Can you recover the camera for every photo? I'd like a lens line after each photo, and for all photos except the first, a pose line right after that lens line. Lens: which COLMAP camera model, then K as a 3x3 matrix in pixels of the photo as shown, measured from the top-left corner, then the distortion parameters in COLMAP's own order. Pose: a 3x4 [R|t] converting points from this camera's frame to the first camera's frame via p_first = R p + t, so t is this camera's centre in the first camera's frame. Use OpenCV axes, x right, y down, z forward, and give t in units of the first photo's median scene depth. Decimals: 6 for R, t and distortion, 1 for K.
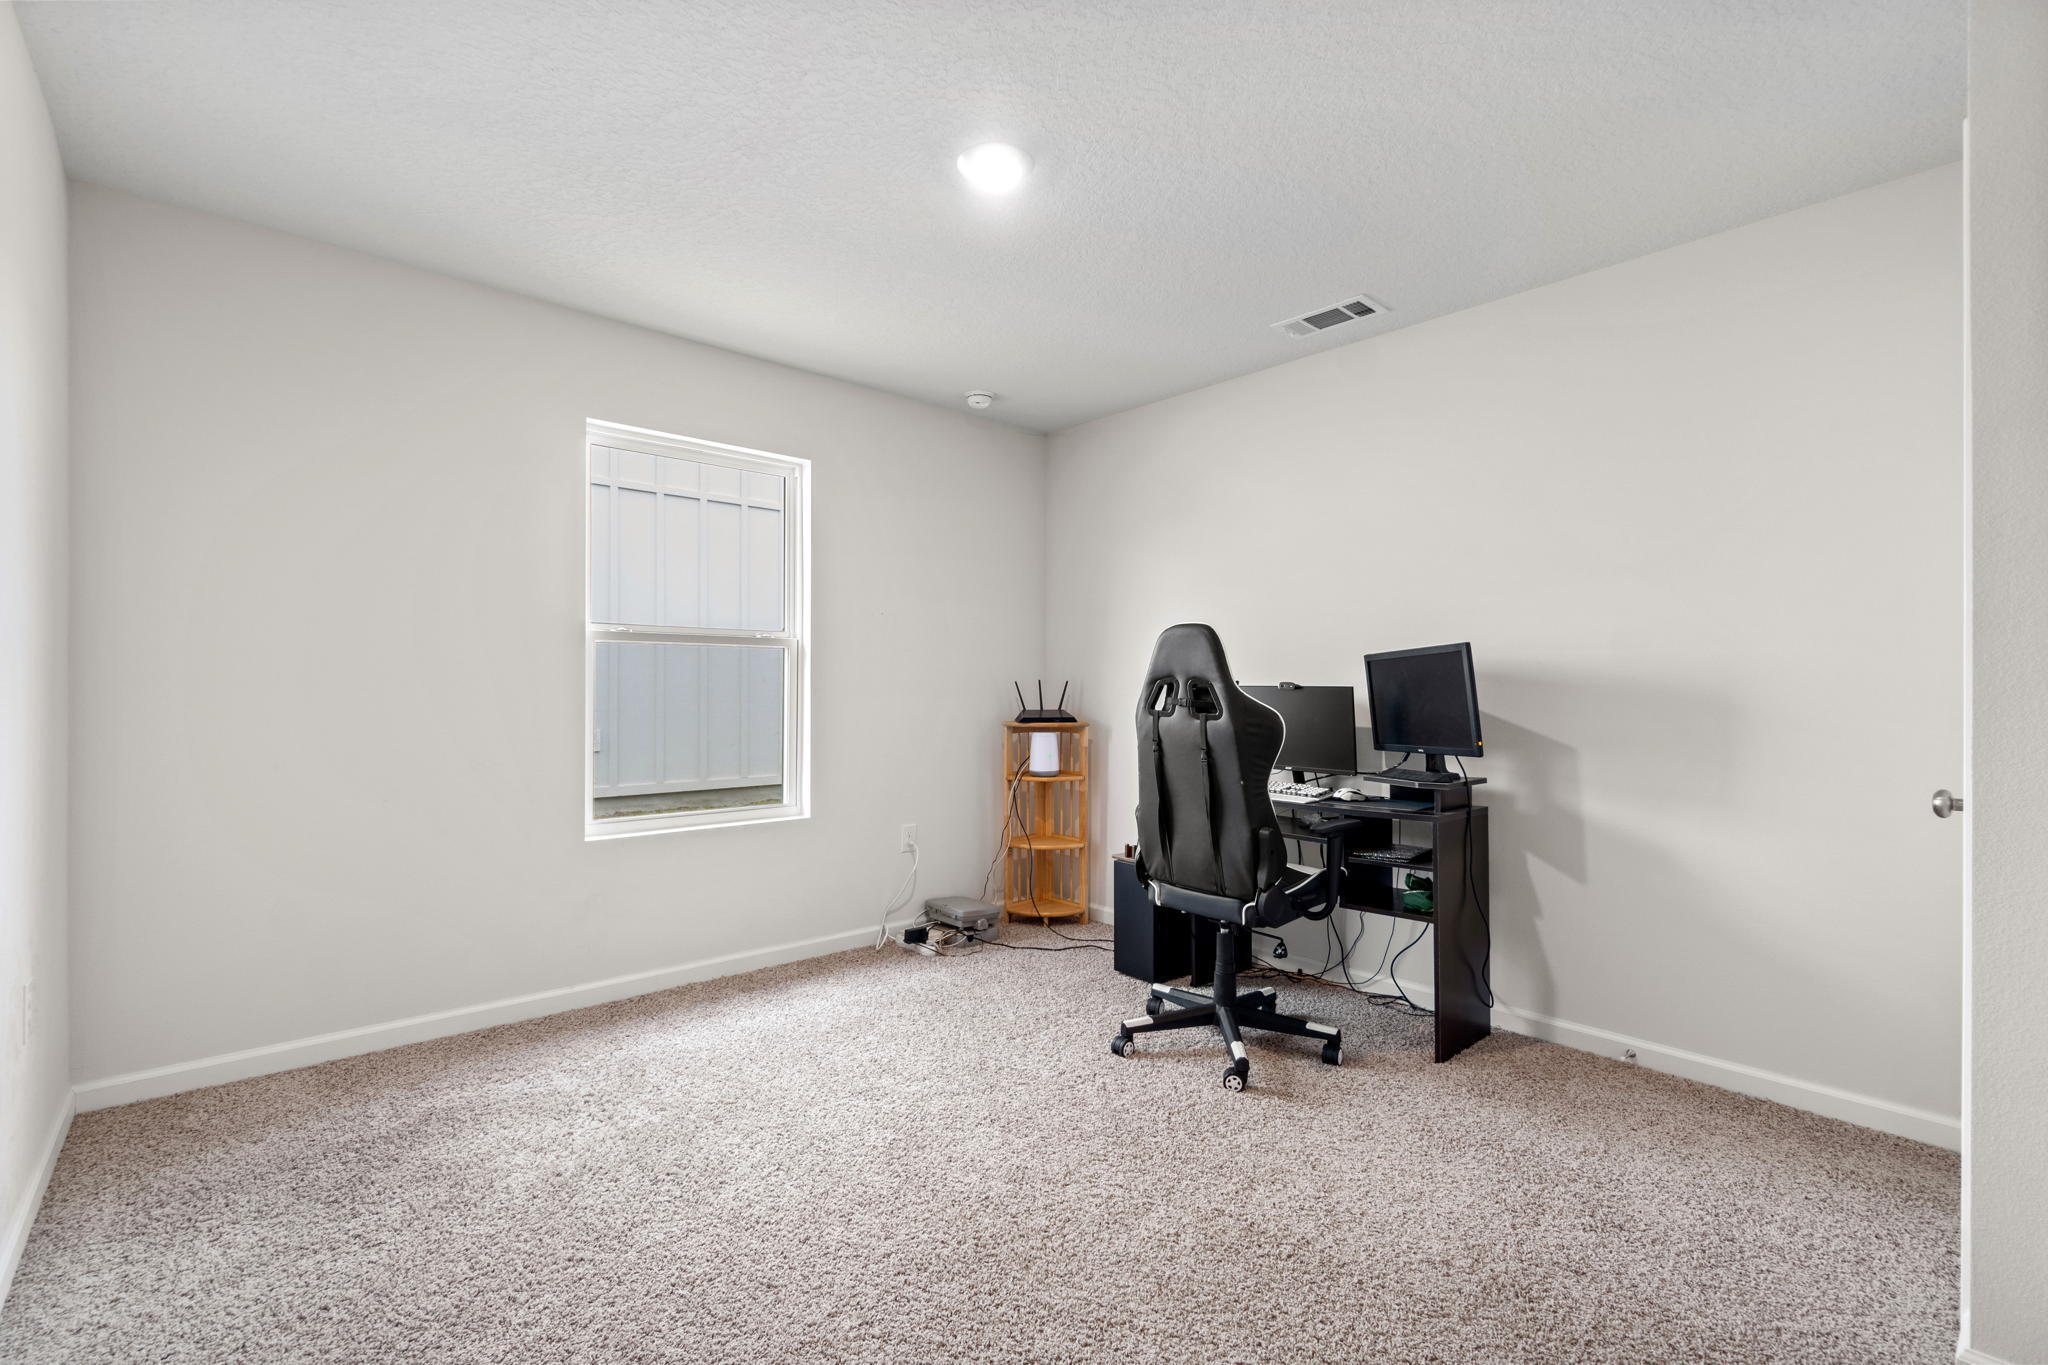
lens RADIAL K [[901.0, 0, 1013.9], [0, 901.0, 692.2], [0, 0, 1]] dist [-0.007010, 0.000543]
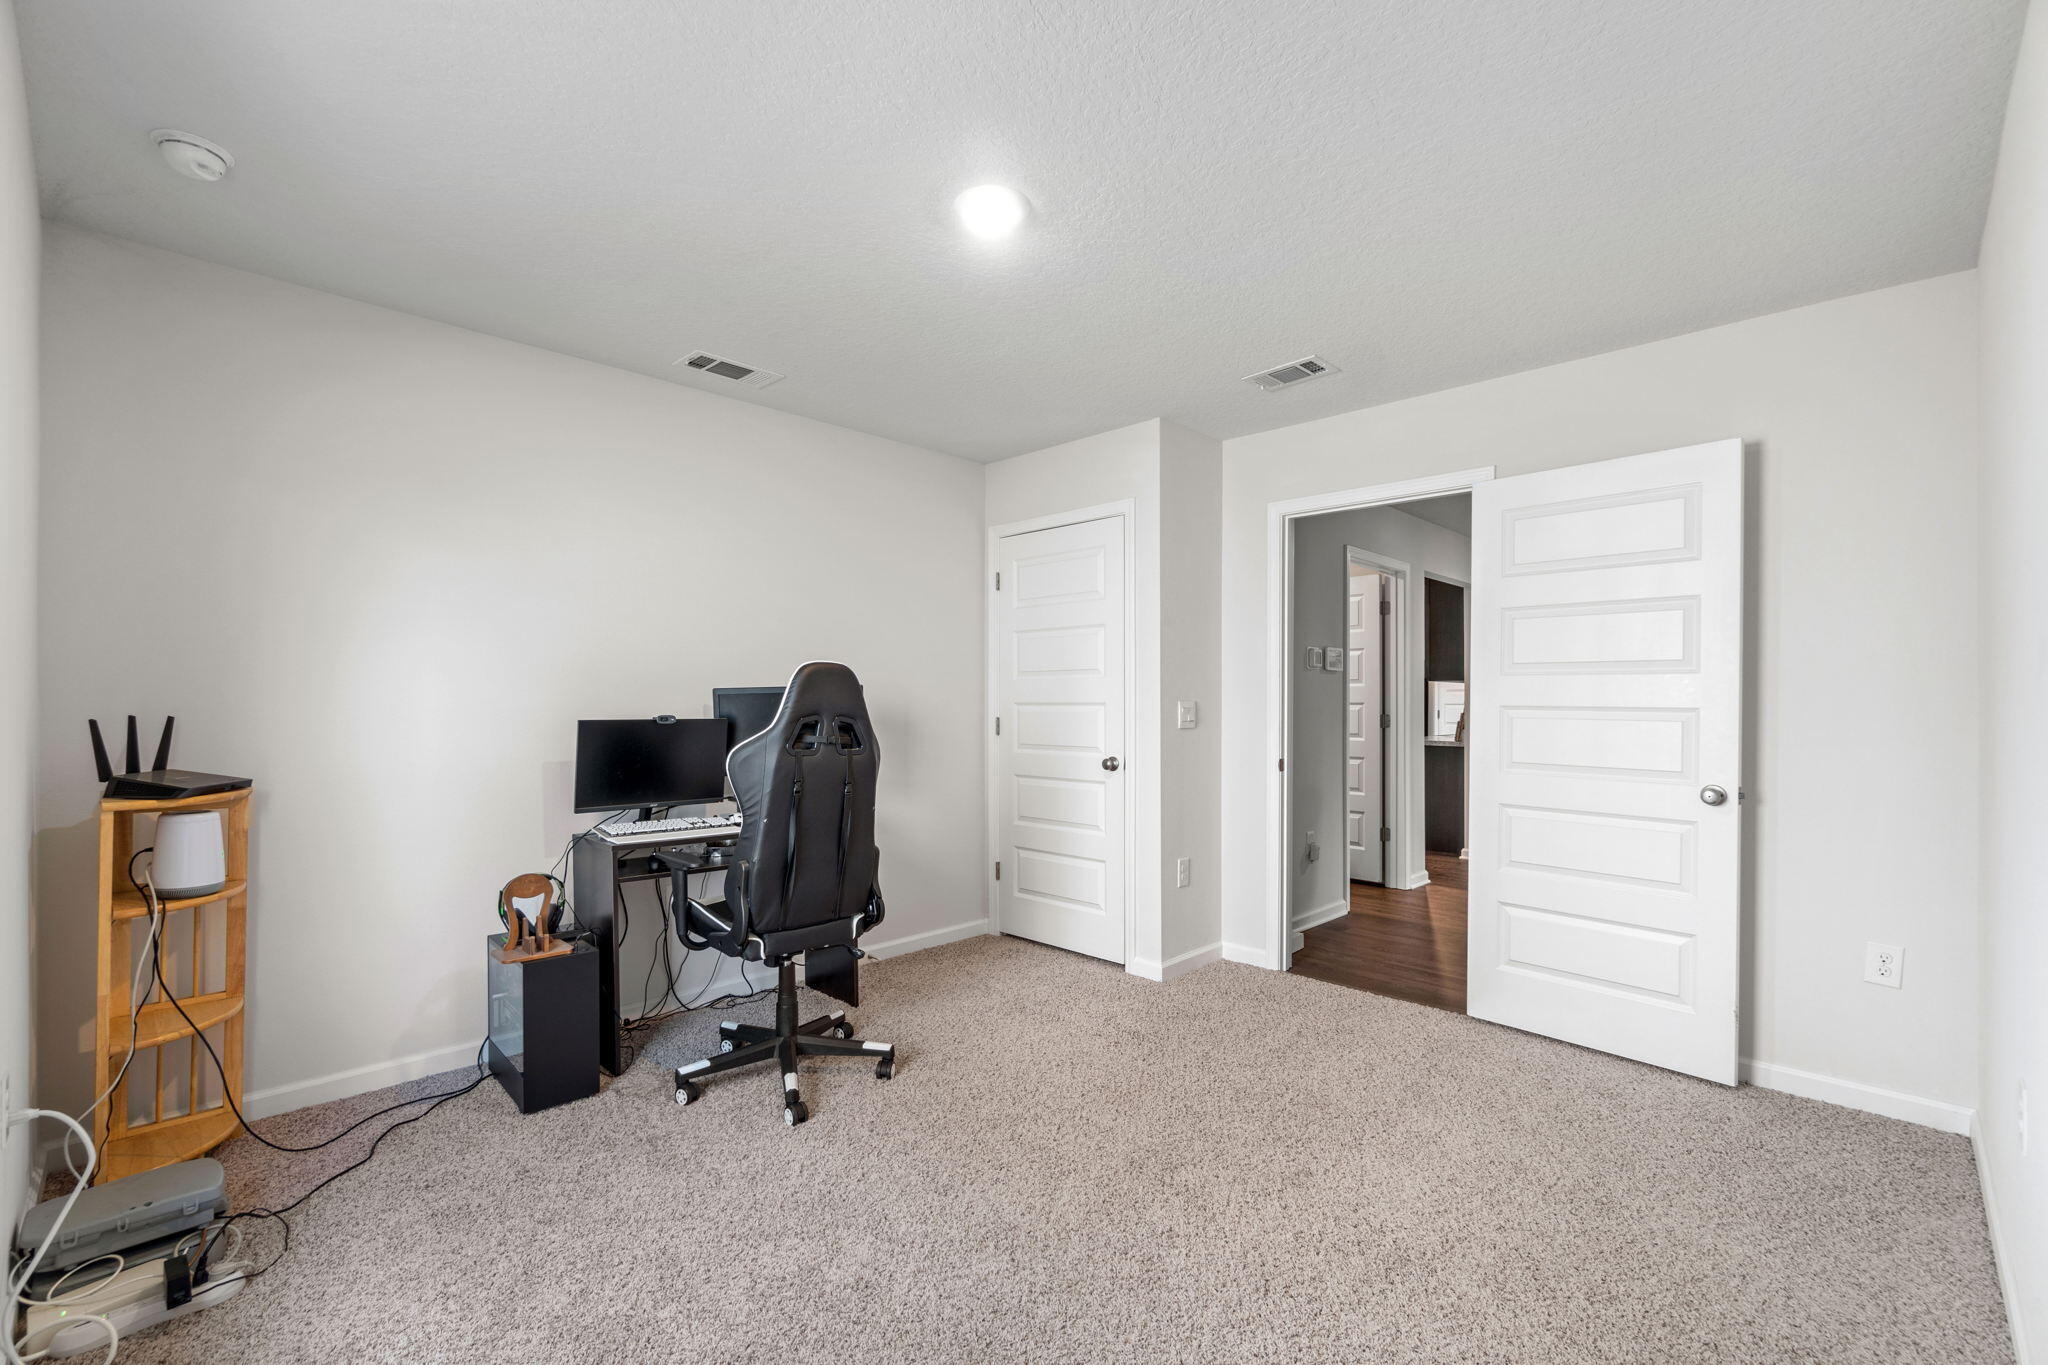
lens RADIAL K [[864.9, 0, 1025.8], [0, 864.9, 690.2], [0, 0, 1]] dist [0.000232, 0.000167]
pose [[-0.070514, 0.007537, 0.997482, -0.755667], [-0.000338, 0.999971, -0.007580, -0.036201], [-0.997511, -0.000872, -0.070510, 0.791992]]
